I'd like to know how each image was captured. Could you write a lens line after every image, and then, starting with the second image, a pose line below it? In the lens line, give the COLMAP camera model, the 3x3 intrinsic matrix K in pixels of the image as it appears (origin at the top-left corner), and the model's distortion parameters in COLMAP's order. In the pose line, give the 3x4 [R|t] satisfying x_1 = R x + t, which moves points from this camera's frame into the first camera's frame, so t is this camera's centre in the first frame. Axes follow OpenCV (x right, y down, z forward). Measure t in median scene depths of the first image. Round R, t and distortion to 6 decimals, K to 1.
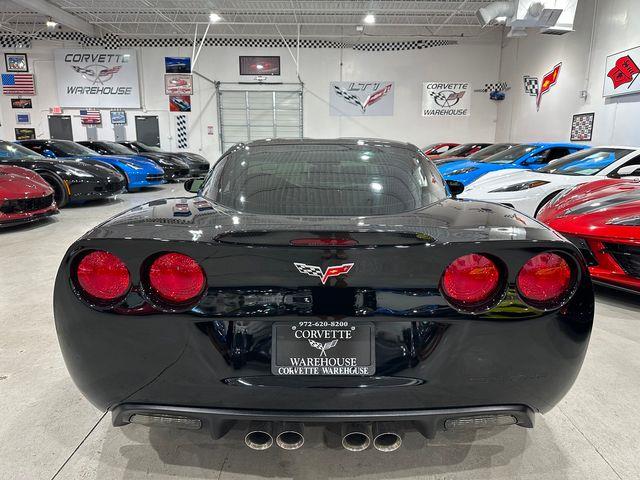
lens RADIAL K [[452.8, 0, 318.6], [0, 452.8, 238.8], [0, 0, 1]] dist [0.022145, -0.029184]
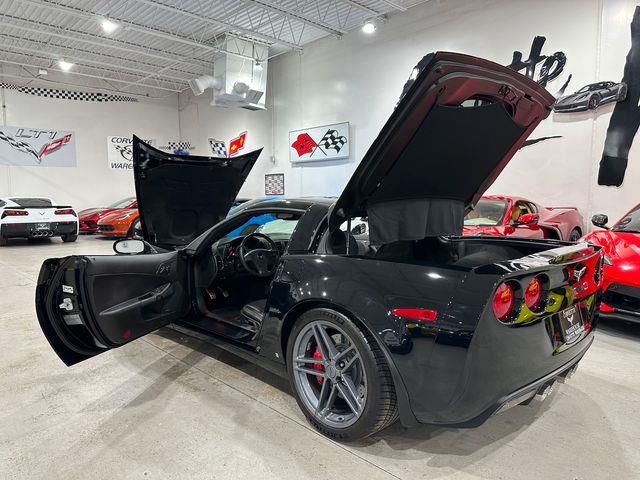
lens RADIAL K [[452.8, 0, 319.7], [0, 452.8, 241.2], [0, 0, 1]] dist [0.022145, -0.029184]
pose [[0.721104, -0.076562, 0.688583, -0.130134], [0.147885, 0.987979, -0.045018, -0.010575], [-0.676859, 0.134294, 0.723759, 0.021825]]
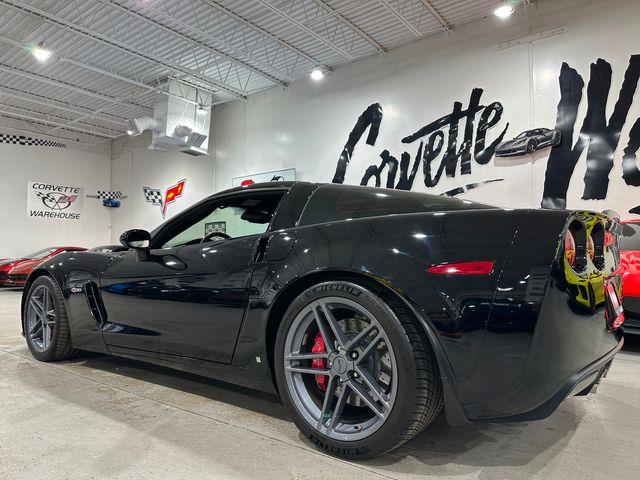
lens RADIAL K [[452.8, 0, 321.1], [0, 452.8, 240.2], [0, 0, 1]] dist [0.022145, -0.029184]
pose [[0.610539, 0.030649, 0.791393, -0.122851], [0.163705, 0.972787, -0.163968, 0.009725], [-0.774883, 0.229664, 0.588907, 0.056979]]
